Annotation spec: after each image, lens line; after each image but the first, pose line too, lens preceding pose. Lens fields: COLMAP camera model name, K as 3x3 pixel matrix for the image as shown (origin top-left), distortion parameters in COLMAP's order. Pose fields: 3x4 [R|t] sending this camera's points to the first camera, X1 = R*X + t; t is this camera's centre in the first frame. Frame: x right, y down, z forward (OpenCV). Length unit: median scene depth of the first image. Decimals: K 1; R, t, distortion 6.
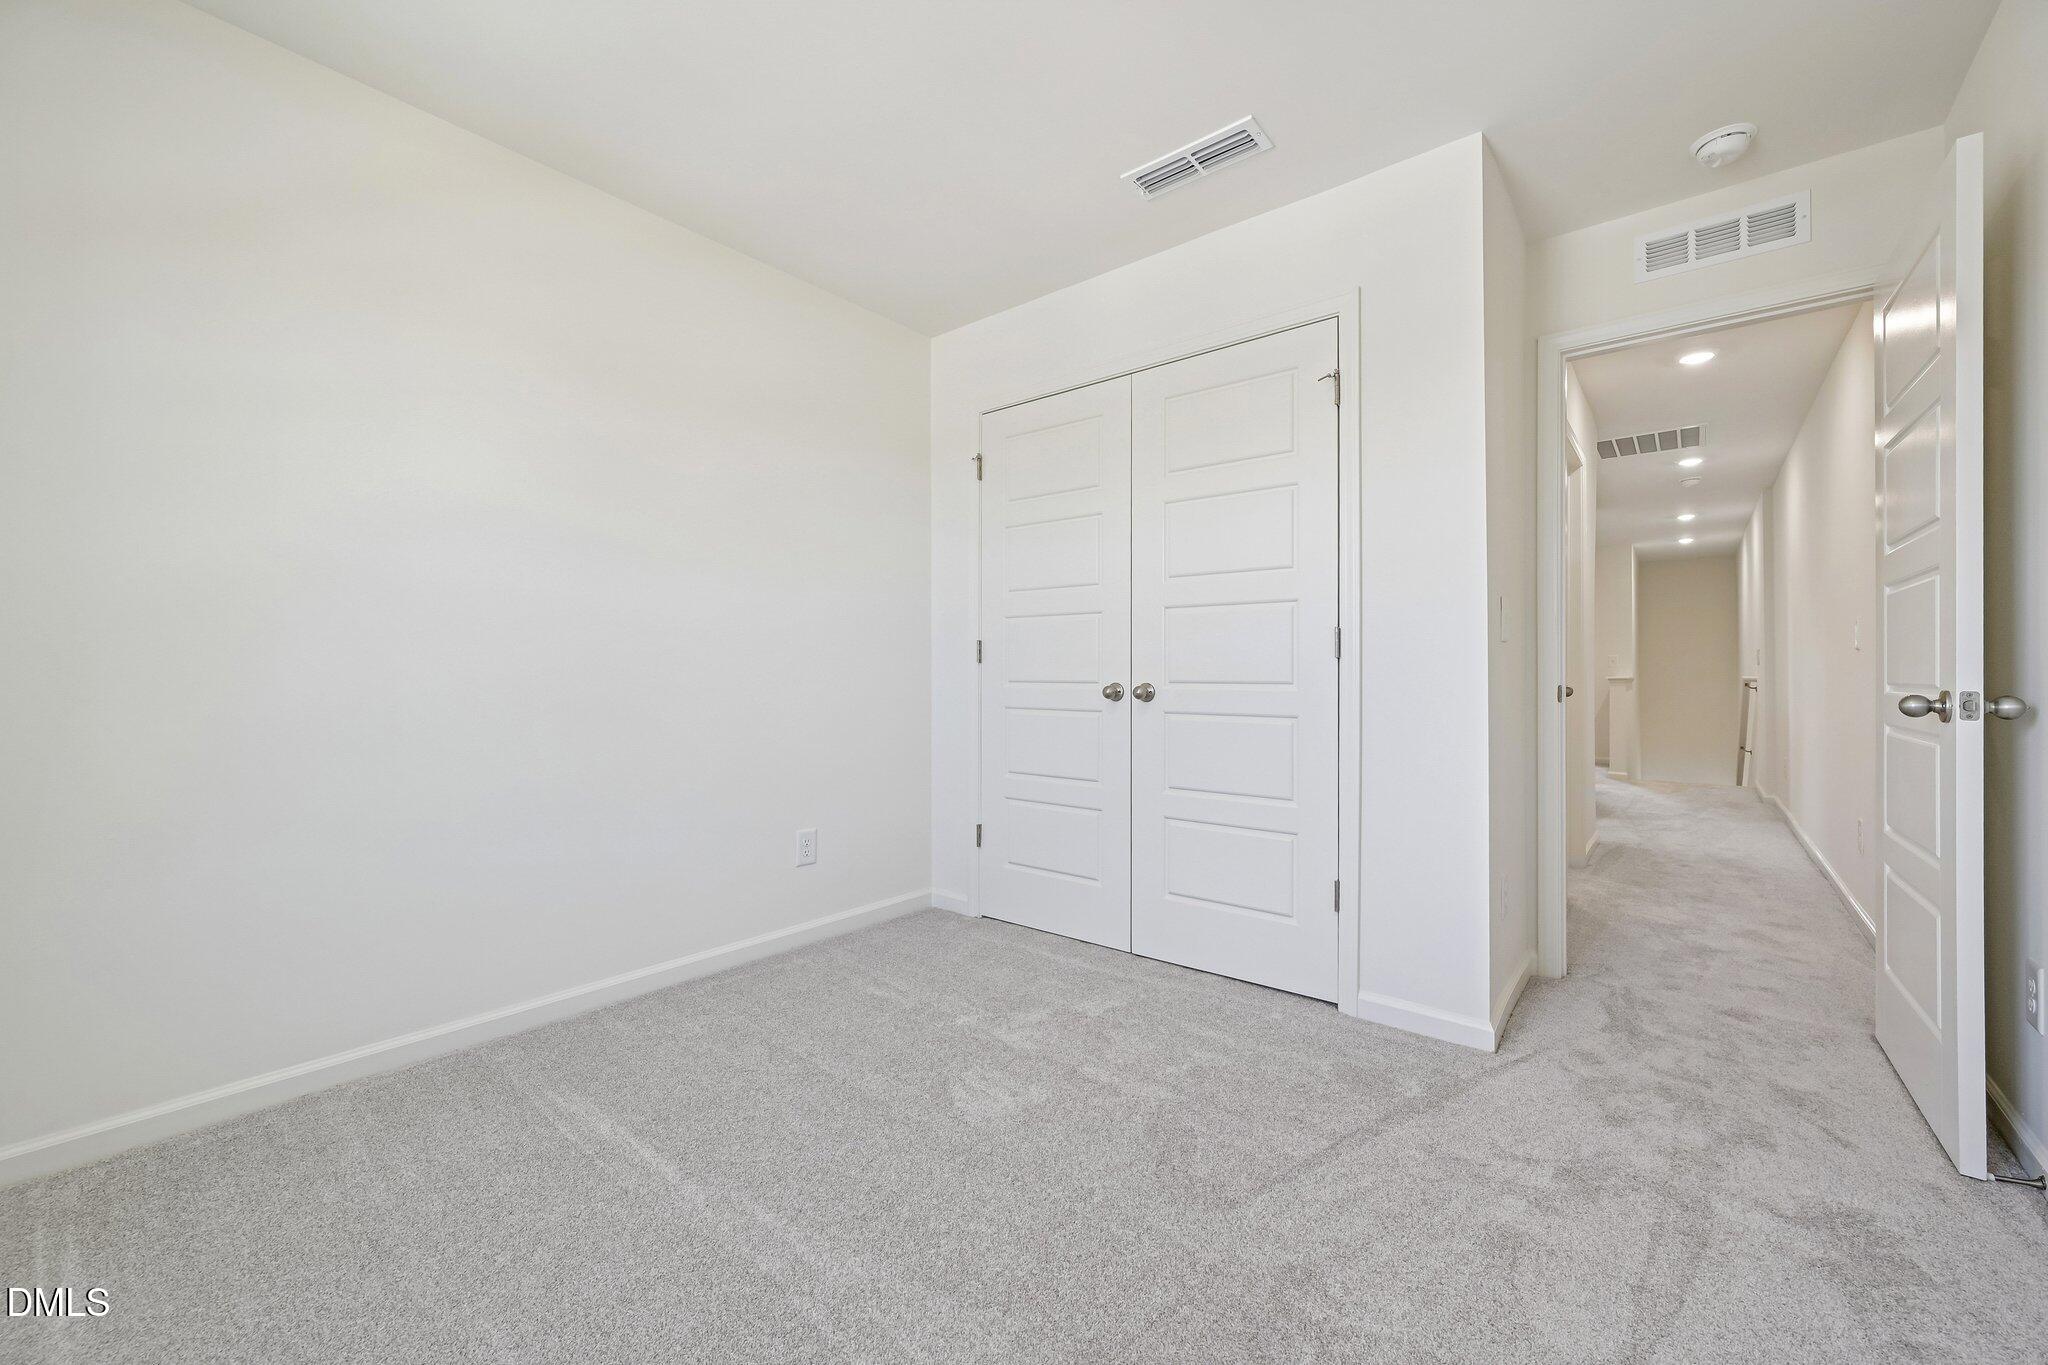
lens RADIAL K [[803.5, 0, 1003.2], [0, 803.5, 673.6], [0, 0, 1]] dist [-0.002837, 0.000551]
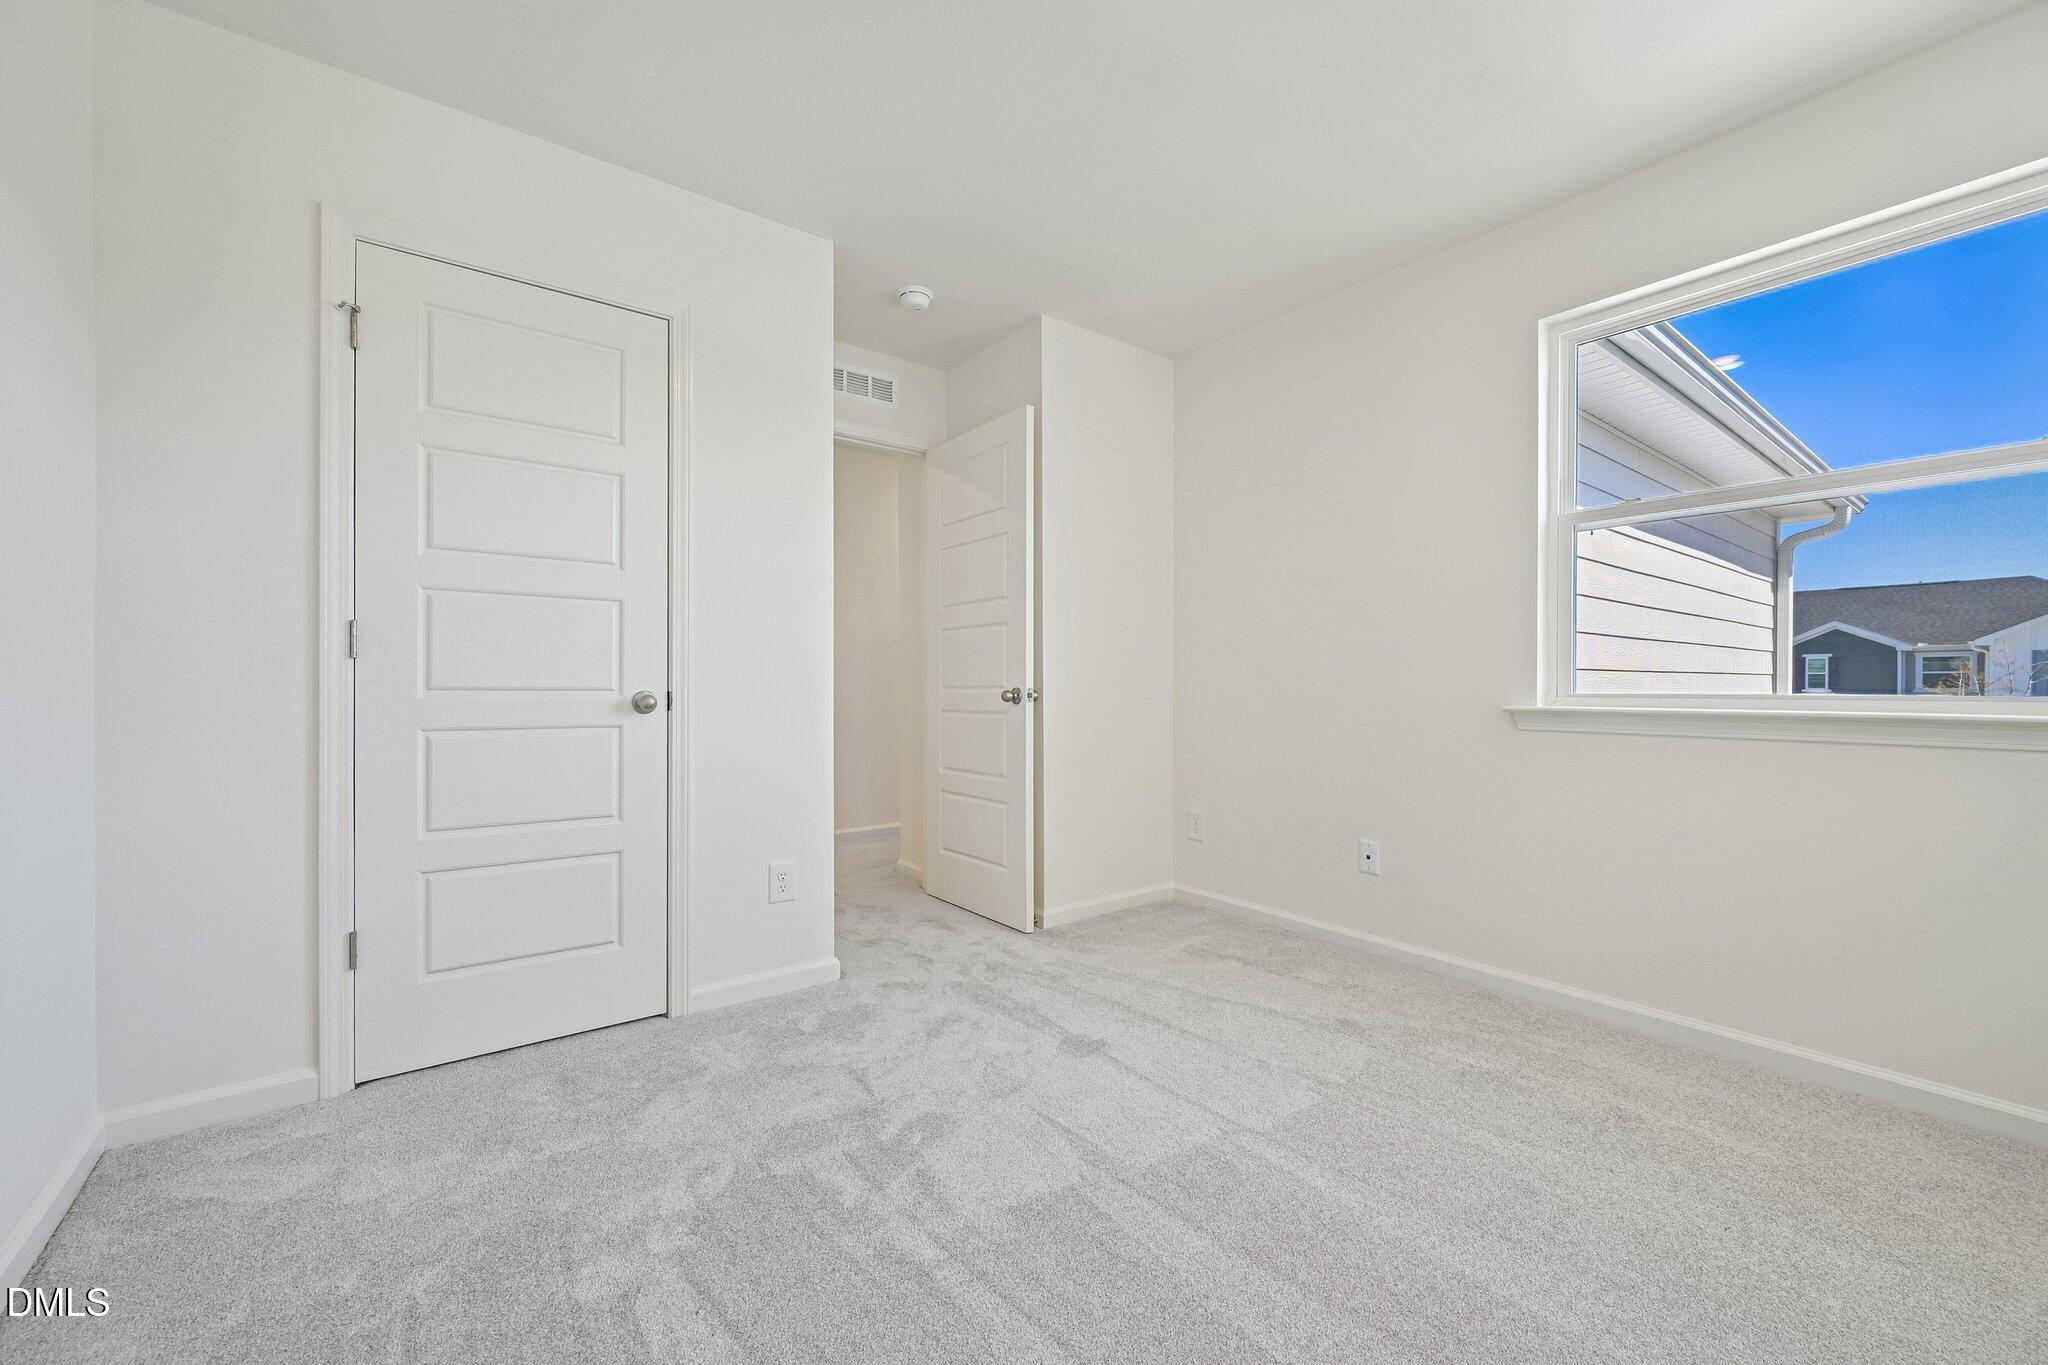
lens RADIAL K [[803.5, 0, 1007.8], [0, 803.5, 684.3], [0, 0, 1]] dist [-0.002837, 0.000551]
pose [[0.240656, -0.005511, 0.970595, -0.487968], [-0.001291, 0.999981, 0.005998, 0.000331], [-0.970609, -0.002696, 0.240645, 0.389162]]
